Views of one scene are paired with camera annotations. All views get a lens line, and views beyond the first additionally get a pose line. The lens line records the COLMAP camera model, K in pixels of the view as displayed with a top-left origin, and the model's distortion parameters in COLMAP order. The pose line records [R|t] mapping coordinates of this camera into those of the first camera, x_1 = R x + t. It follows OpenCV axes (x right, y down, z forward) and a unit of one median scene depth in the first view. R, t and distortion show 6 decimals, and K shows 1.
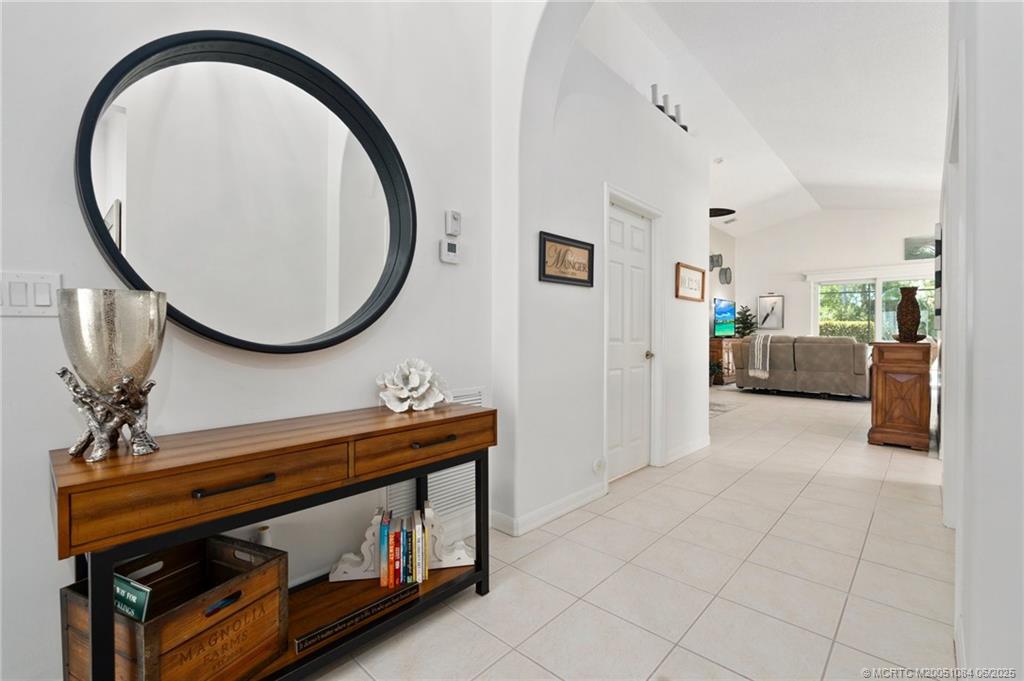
lens RADIAL K [[454.2, 0, 508.7], [0, 454.2, 334.4], [0, 0, 1]] dist [-0.006469, 0.001827]
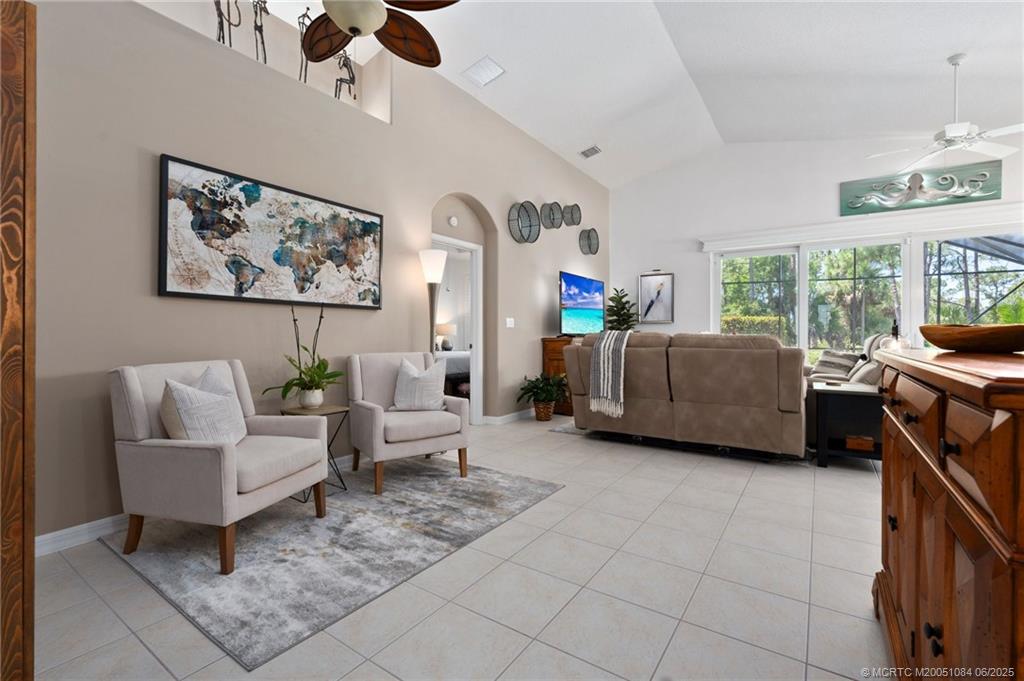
lens RADIAL K [[454.2, 0, 512.5], [0, 454.2, 331.0], [0, 0, 1]] dist [-0.006469, 0.001827]
pose [[0.988004, -0.001231, 0.154426, 0.296825], [0.001681, 0.999995, -0.002786, 0.001666], [-0.154421, 0.003012, 0.988000, 0.412077]]
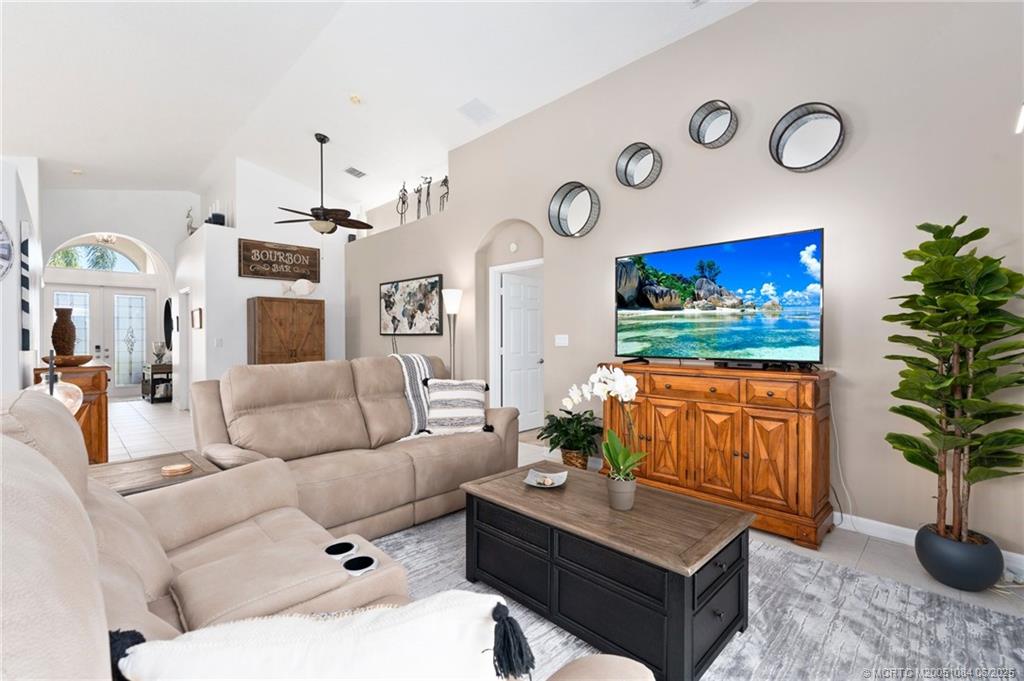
lens RADIAL K [[454.2, 0, 510.2], [0, 454.2, 339.7], [0, 0, 1]] dist [-0.006469, 0.001827]
pose [[-0.037173, 0.000734, -0.999309, 0.841018], [0.007562, 0.999971, 0.000453, -0.011506], [0.999280, -0.007540, -0.037178, 0.926167]]
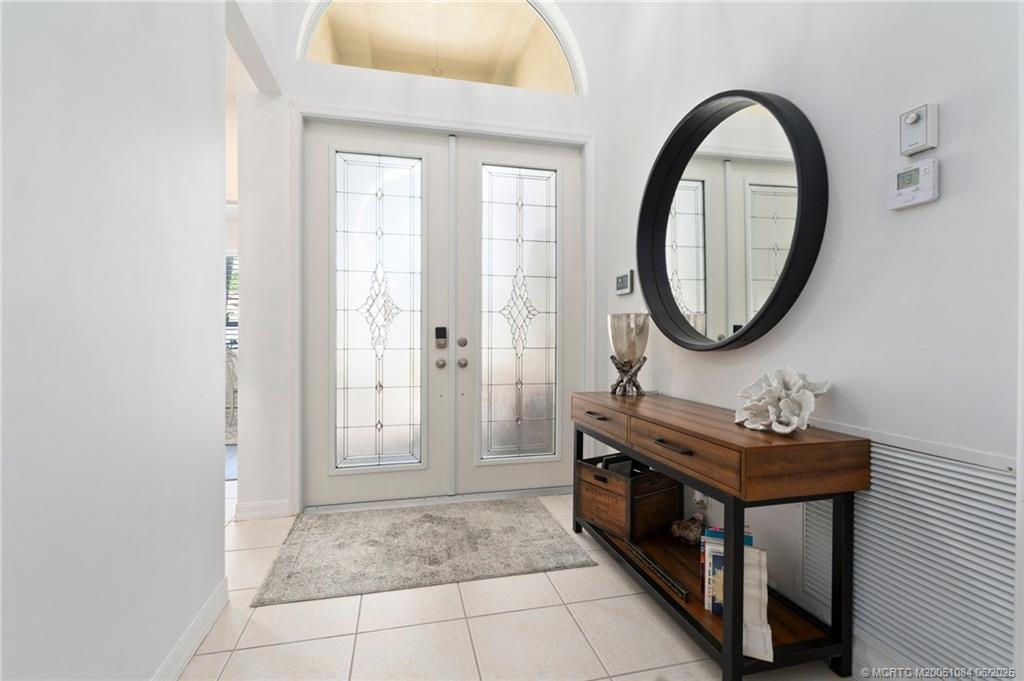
lens RADIAL K [[454.2, 0, 512.6], [0, 454.2, 336.1], [0, 0, 1]] dist [-0.006469, 0.001827]
pose [[-0.543525, 0.000698, -0.839393, 0.138810], [0.001327, 0.999999, -0.000028, 0.000846], [0.839392, -0.001129, -0.543525, 0.216879]]
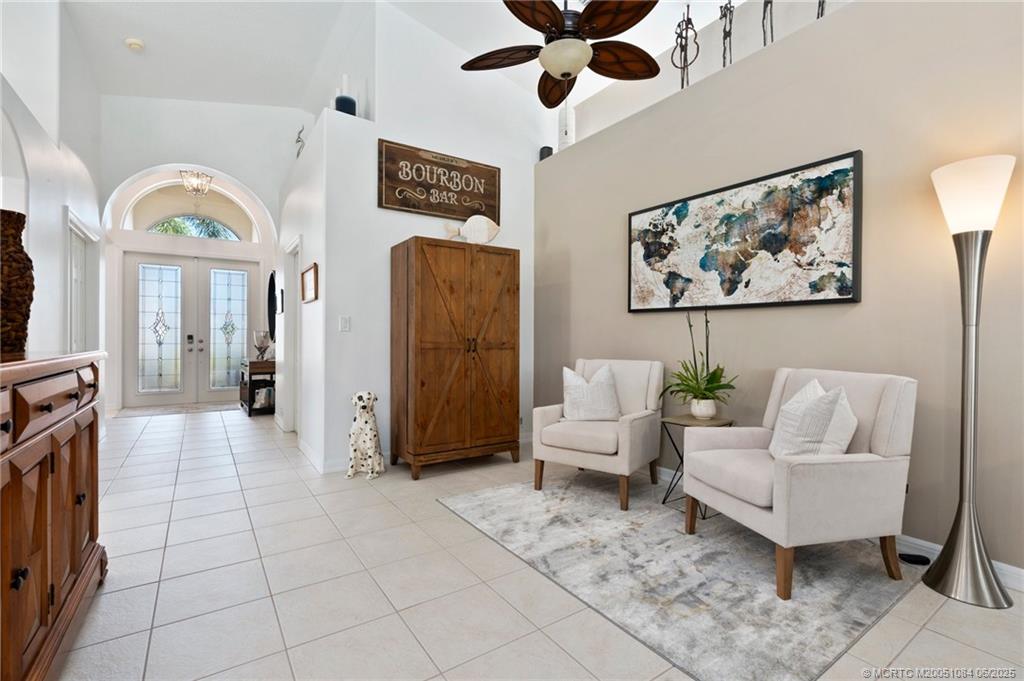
lens RADIAL K [[454.2, 0, 511.5], [0, 454.2, 340.0], [0, 0, 1]] dist [-0.006469, 0.001827]
pose [[-0.213503, -0.000161, -0.976942, 0.521648], [-0.000626, 1.000000, -0.000028, 0.002752], [0.976942, 0.000605, -0.213503, 0.682768]]
